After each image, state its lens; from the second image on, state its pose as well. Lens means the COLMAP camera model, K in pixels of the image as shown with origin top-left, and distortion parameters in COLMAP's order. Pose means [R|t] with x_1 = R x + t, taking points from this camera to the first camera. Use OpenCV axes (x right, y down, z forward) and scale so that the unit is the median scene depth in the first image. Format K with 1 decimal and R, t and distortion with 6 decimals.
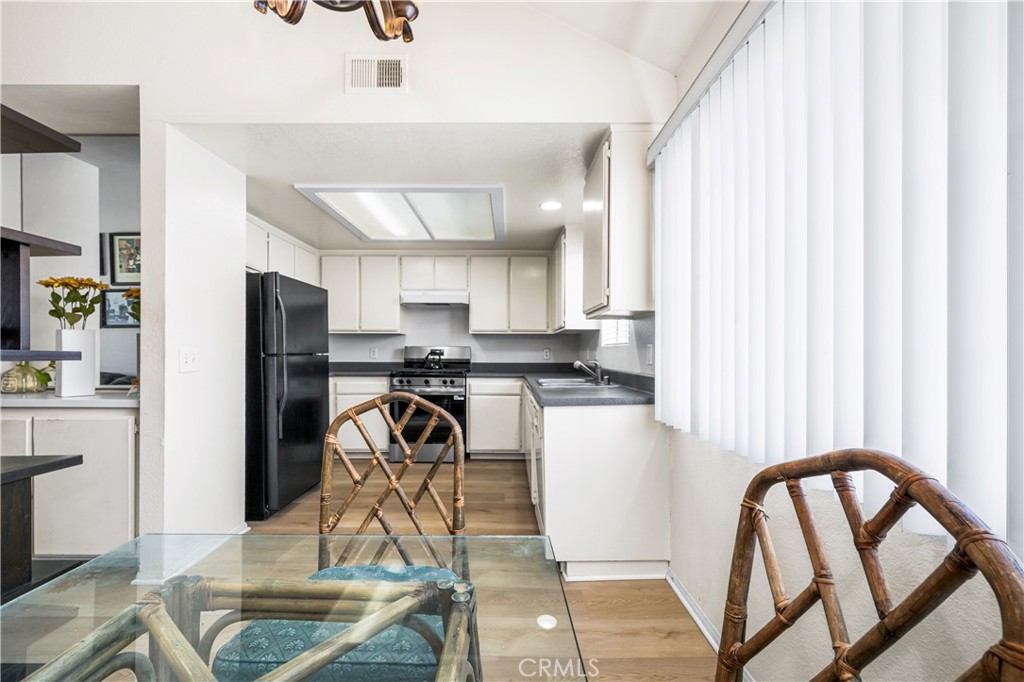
lens RADIAL K [[417.7, 0, 506.2], [0, 417.7, 355.1], [0, 0, 1]] dist [-0.000366, -0.000231]
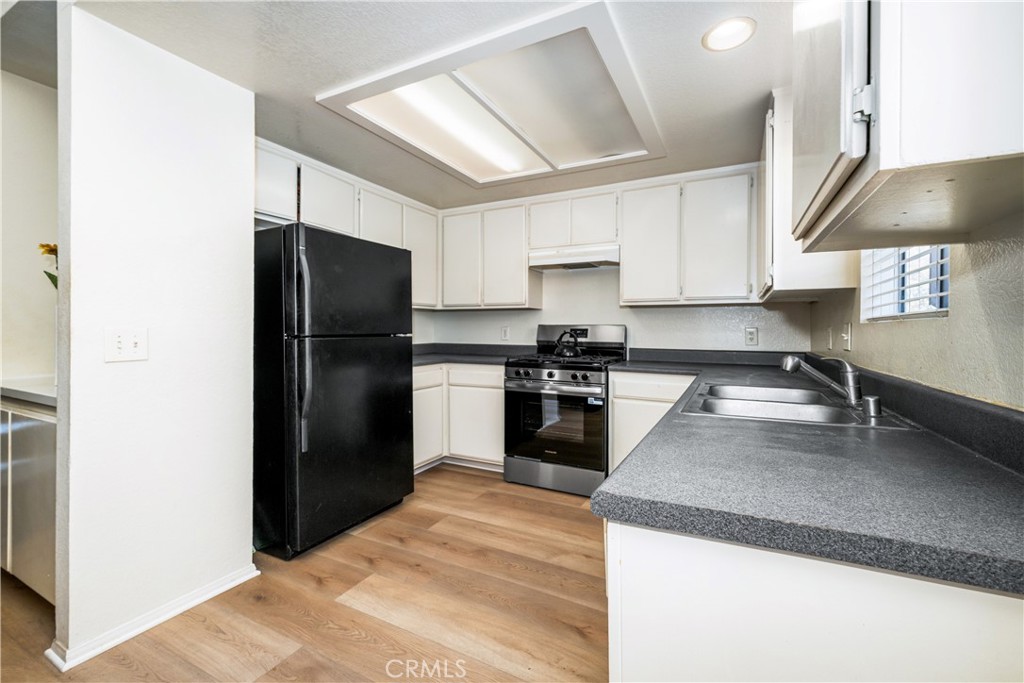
lens RADIAL K [[425.7, 0, 524.5], [0, 425.7, 331.3], [0, 0, 1]] dist [0.000650, 0.000053]
pose [[0.897205, 0.003186, -0.441602, 0.100490], [-0.006026, 0.999969, -0.005028, -0.006814], [0.441572, 0.007172, 0.897197, 0.397960]]
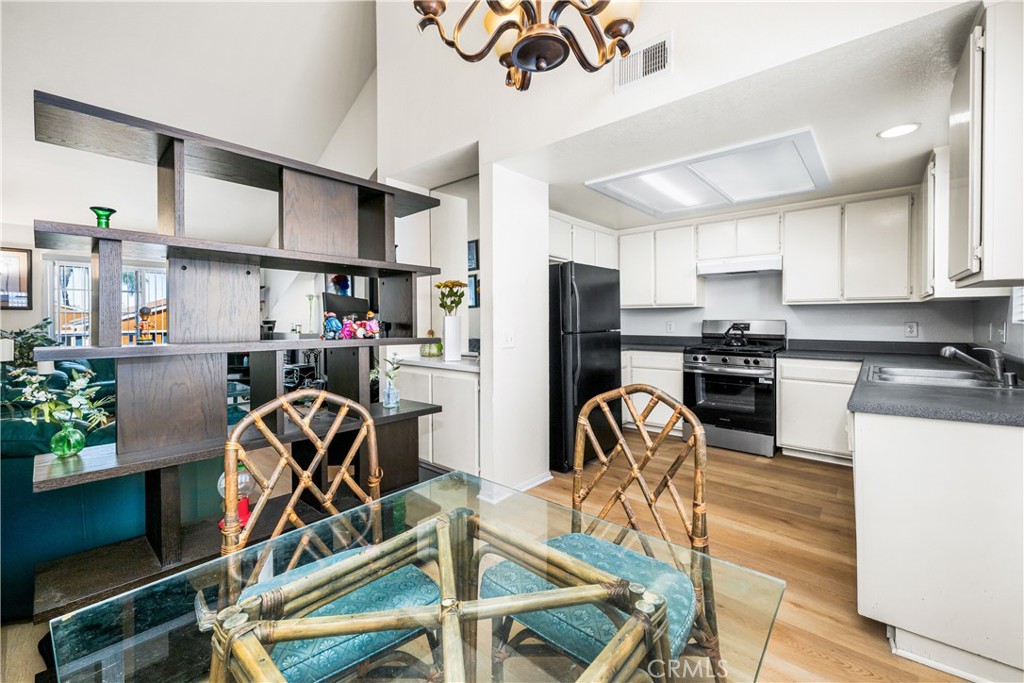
lens RADIAL K [[422.5, 0, 511.9], [0, 422.5, 325.3], [0, 0, 1]] dist [-0.001229, -0.000389]
pose [[0.757705, 0.002554, -0.652593, 0.068412], [0.003741, 0.999959, 0.008256, -0.025206], [0.652587, -0.008697, 0.757664, 0.003404]]
